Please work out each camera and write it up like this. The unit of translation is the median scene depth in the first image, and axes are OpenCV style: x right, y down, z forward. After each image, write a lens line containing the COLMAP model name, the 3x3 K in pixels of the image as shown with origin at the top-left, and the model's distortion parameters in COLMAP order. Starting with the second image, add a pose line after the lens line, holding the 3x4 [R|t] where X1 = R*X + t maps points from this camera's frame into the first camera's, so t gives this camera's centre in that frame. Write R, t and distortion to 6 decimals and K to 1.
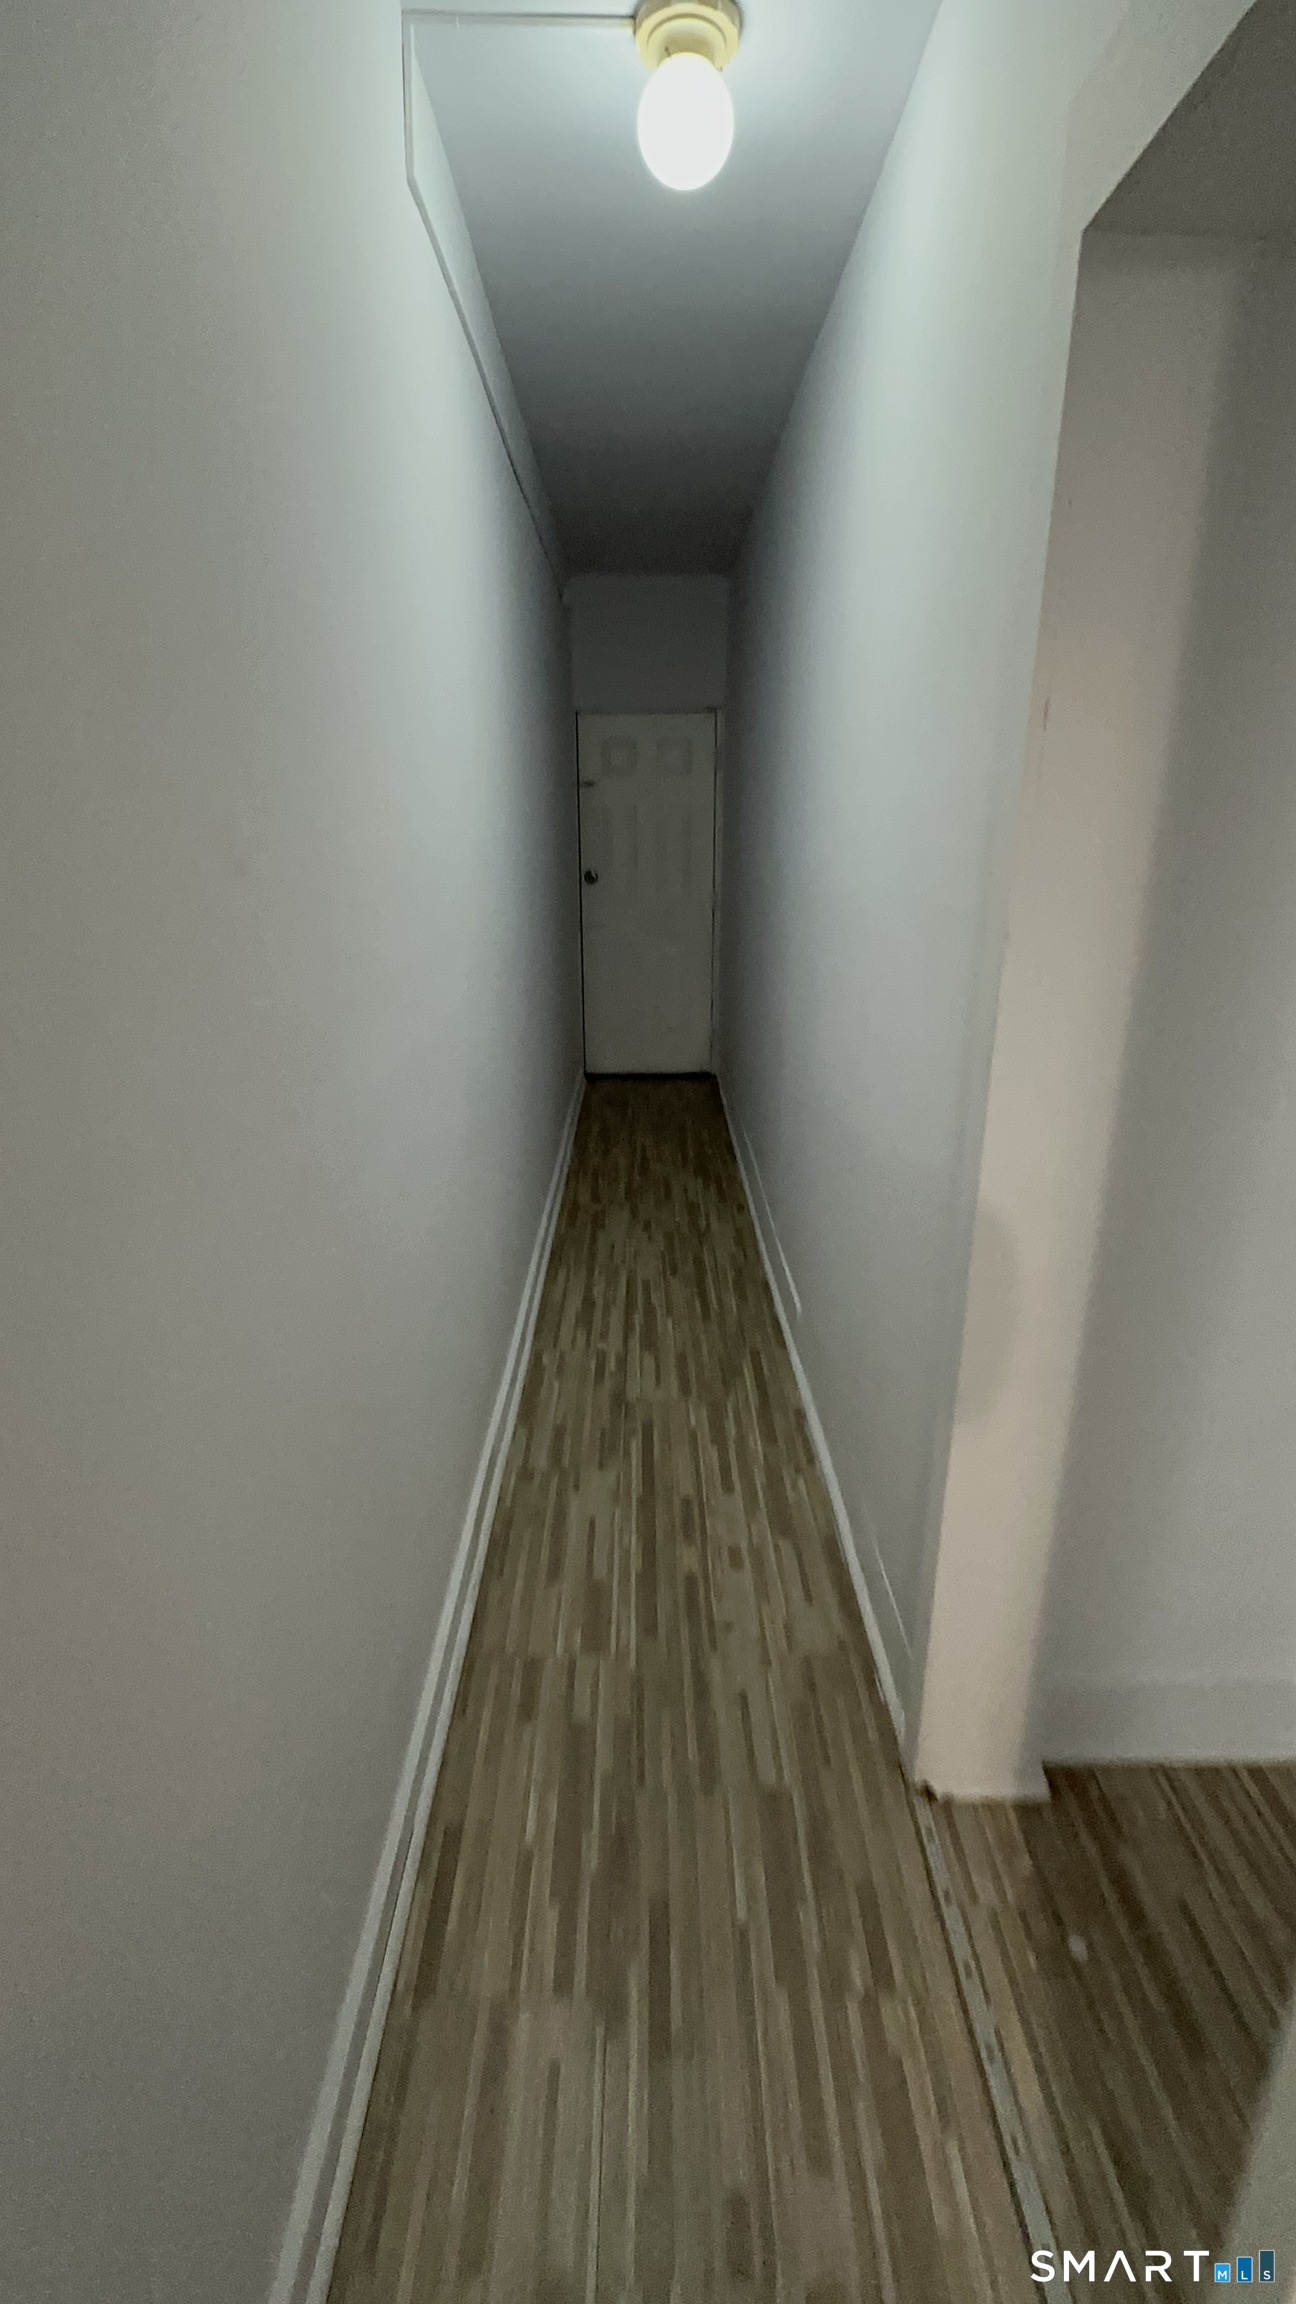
lens RADIAL K [[1051.1, 0, 648.1], [0, 1051.1, 1149.1], [0, 0, 1]] dist [-0.002855, 0.000576]
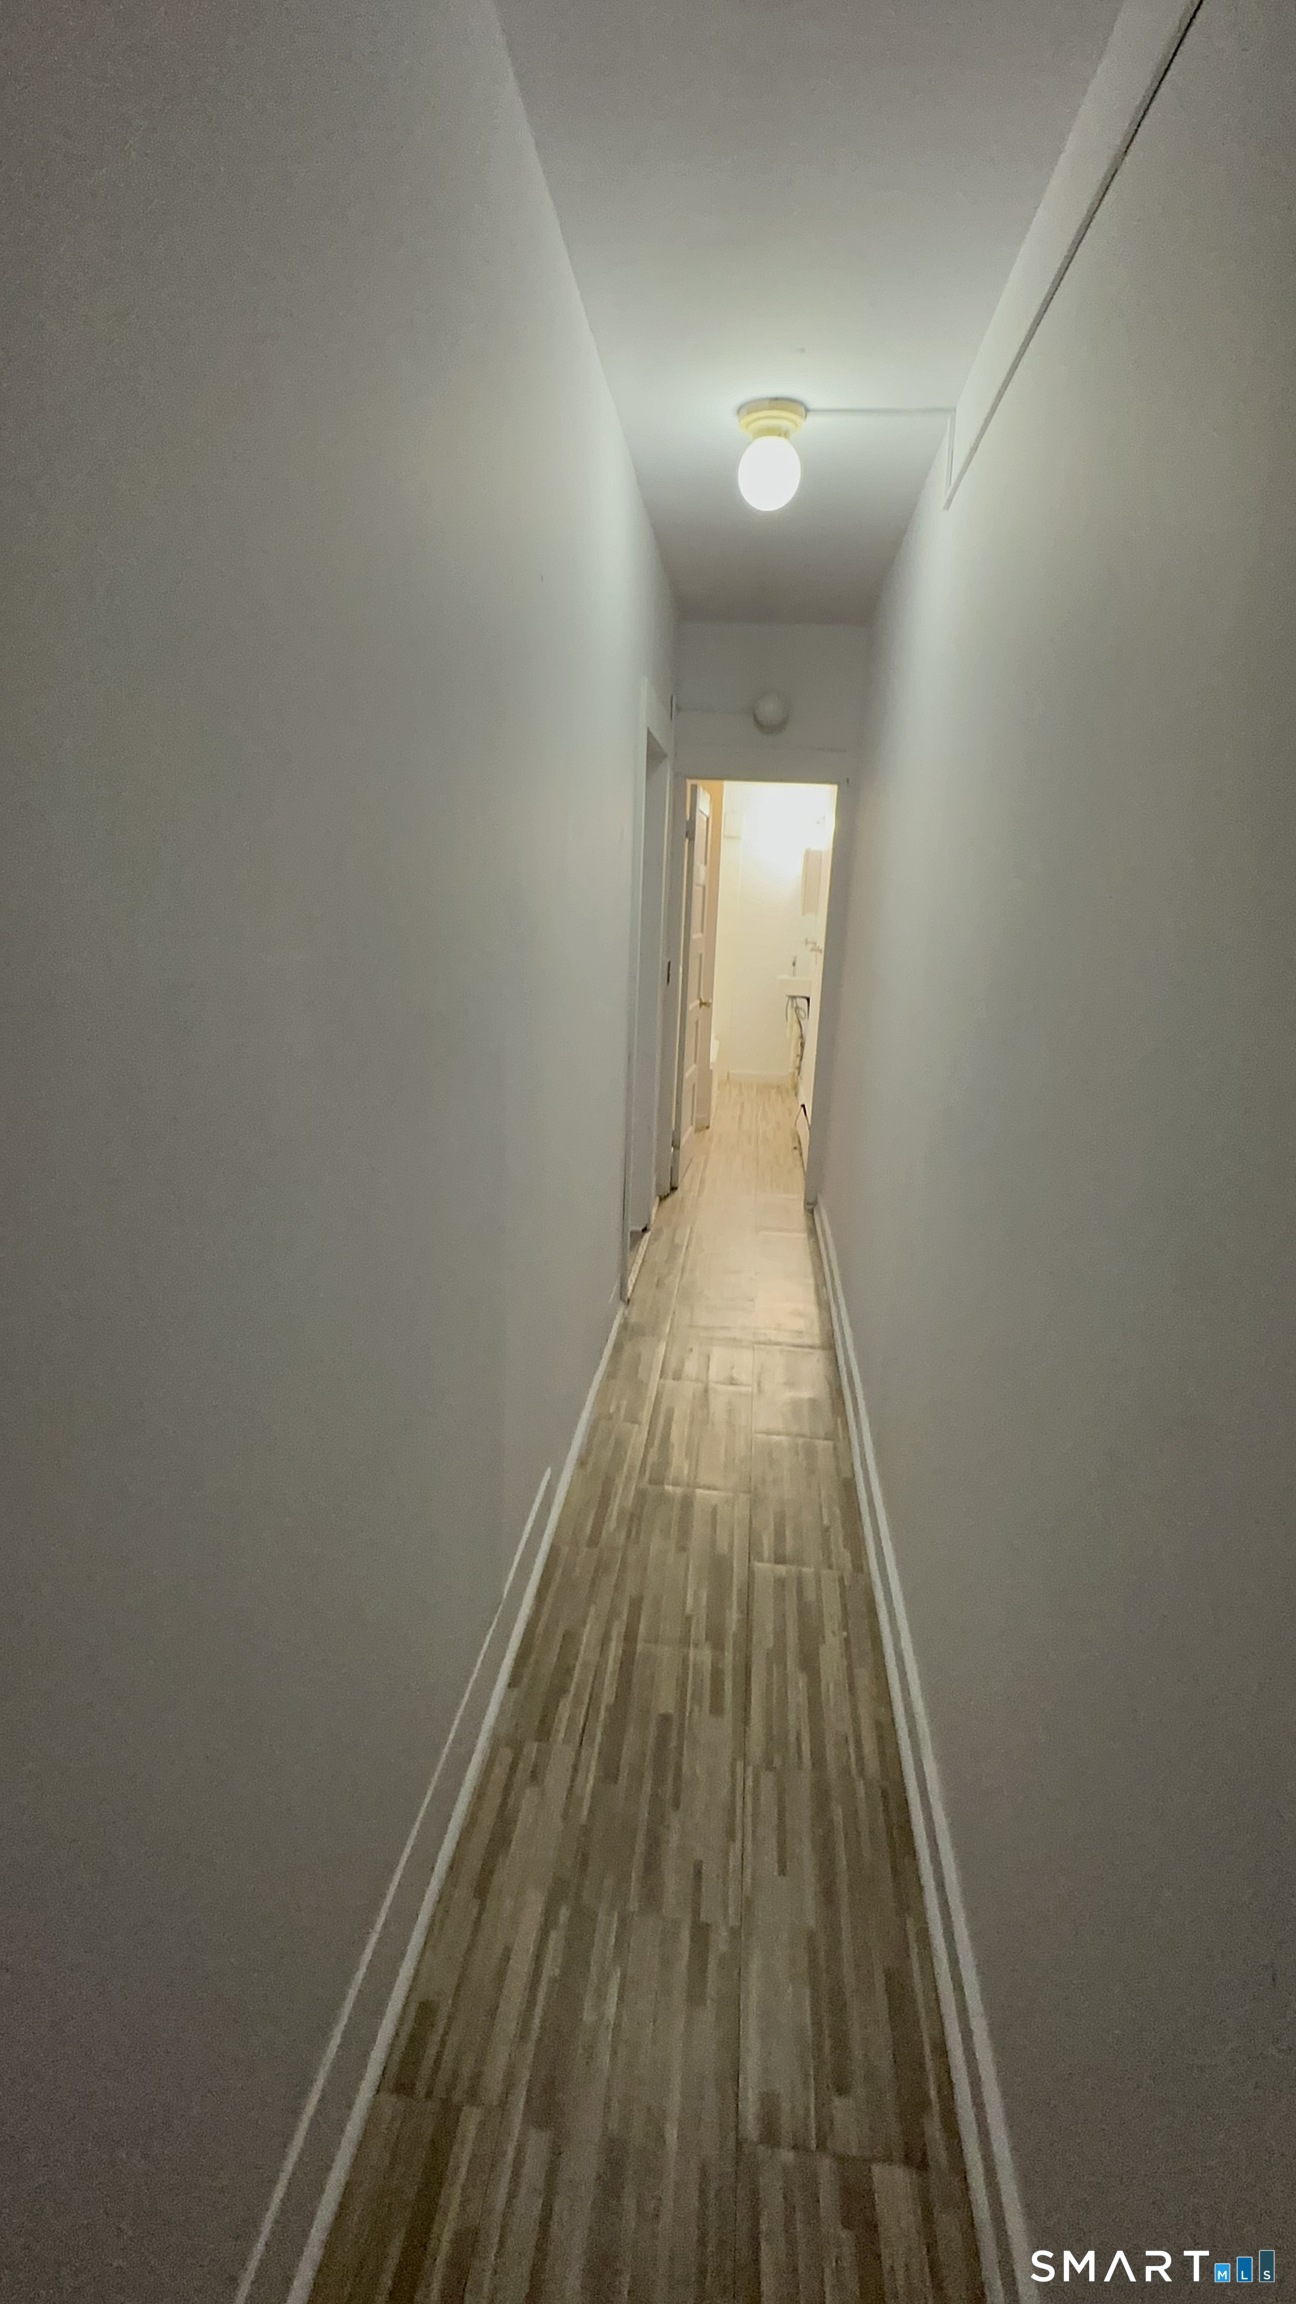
lens RADIAL K [[1051.1, 0, 648.1], [0, 1051.1, 1149.1], [0, 0, 1]] dist [-0.002855, 0.000576]
pose [[-0.993441, -0.057417, 0.098883, -0.004302], [0.003911, 0.847218, 0.531231, -0.455813], [-0.114277, 0.528134, -0.841436, 1.380526]]
